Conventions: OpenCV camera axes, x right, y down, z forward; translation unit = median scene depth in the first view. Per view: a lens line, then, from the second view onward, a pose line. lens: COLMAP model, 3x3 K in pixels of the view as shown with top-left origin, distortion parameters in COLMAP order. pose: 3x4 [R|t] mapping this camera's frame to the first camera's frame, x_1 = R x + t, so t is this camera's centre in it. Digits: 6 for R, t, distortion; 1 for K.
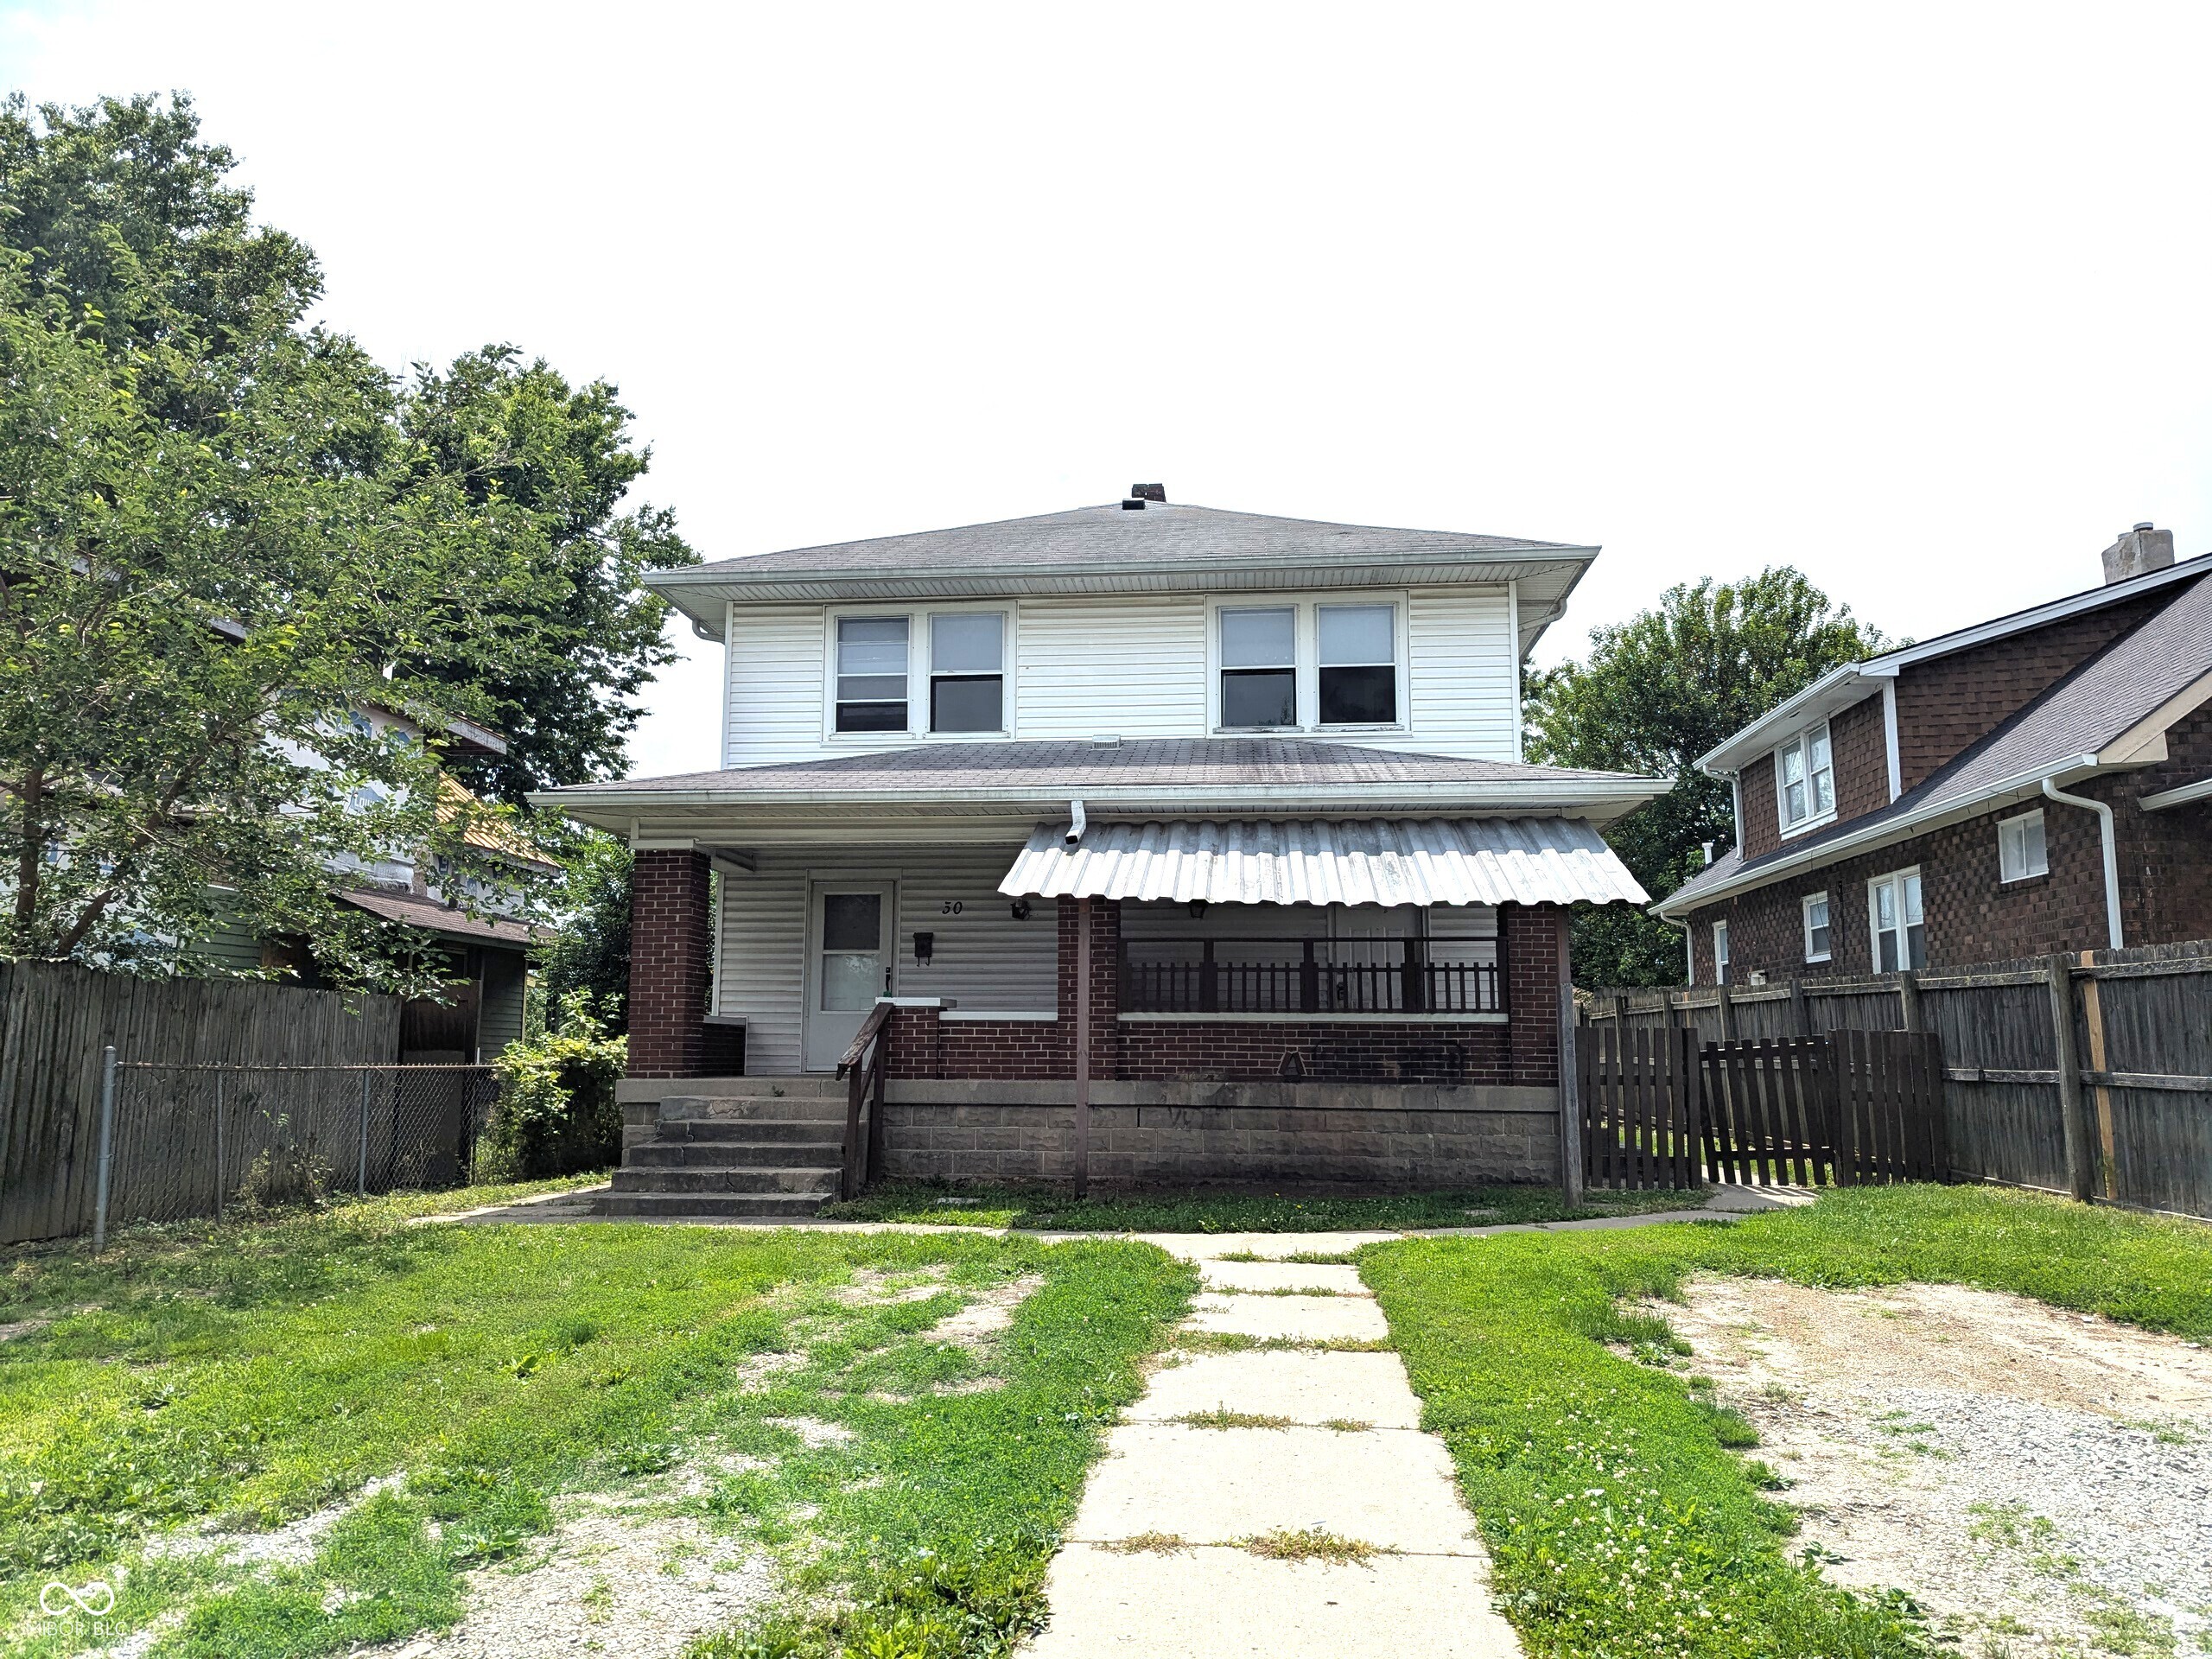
lens RADIAL K [[1586.4, 0, 1106.0], [0, 1586.4, 829.5], [0, 0, 1]] dist [0.049370, -0.002384]
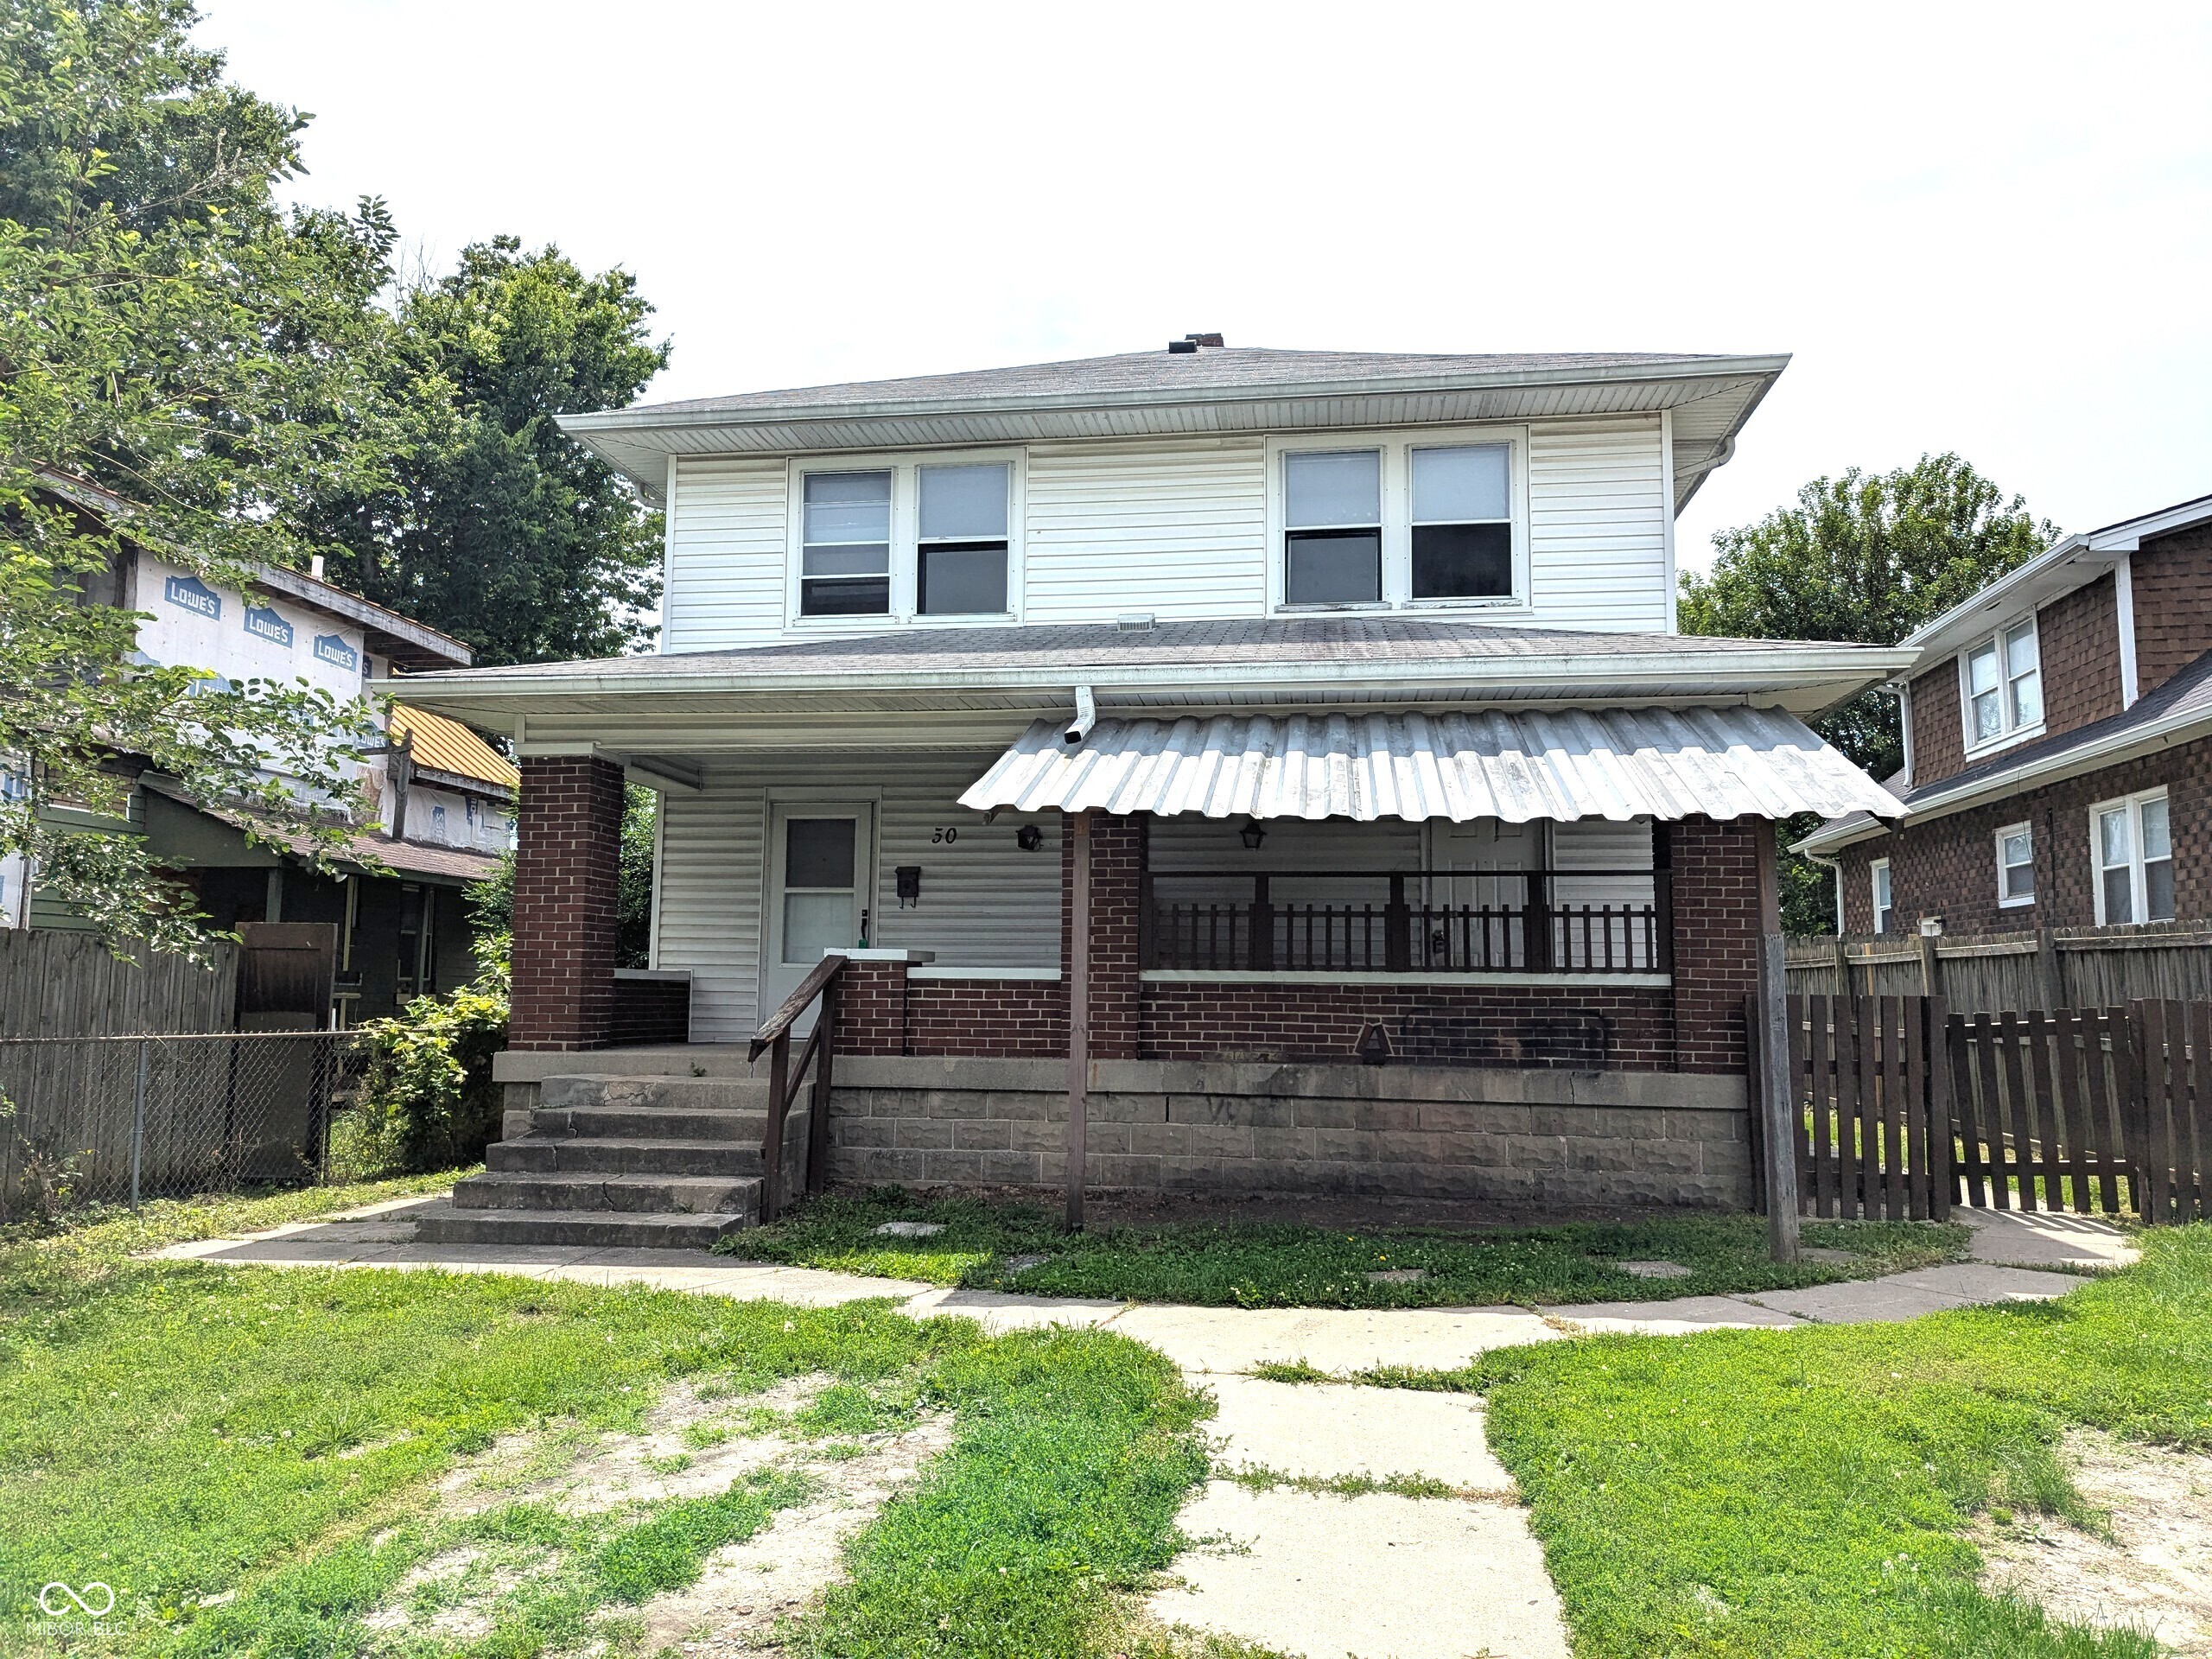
lens RADIAL K [[1571.6, 0, 1106.0], [0, 1571.6, 829.5], [0, 0, 1]] dist [0.030236, 0.001842]
pose [[0.998575, 0.000348, -0.053365, 0.028283], [0.001492, 0.999405, 0.034447, 0.021153], [0.053346, -0.034478, 0.997981, 0.236712]]
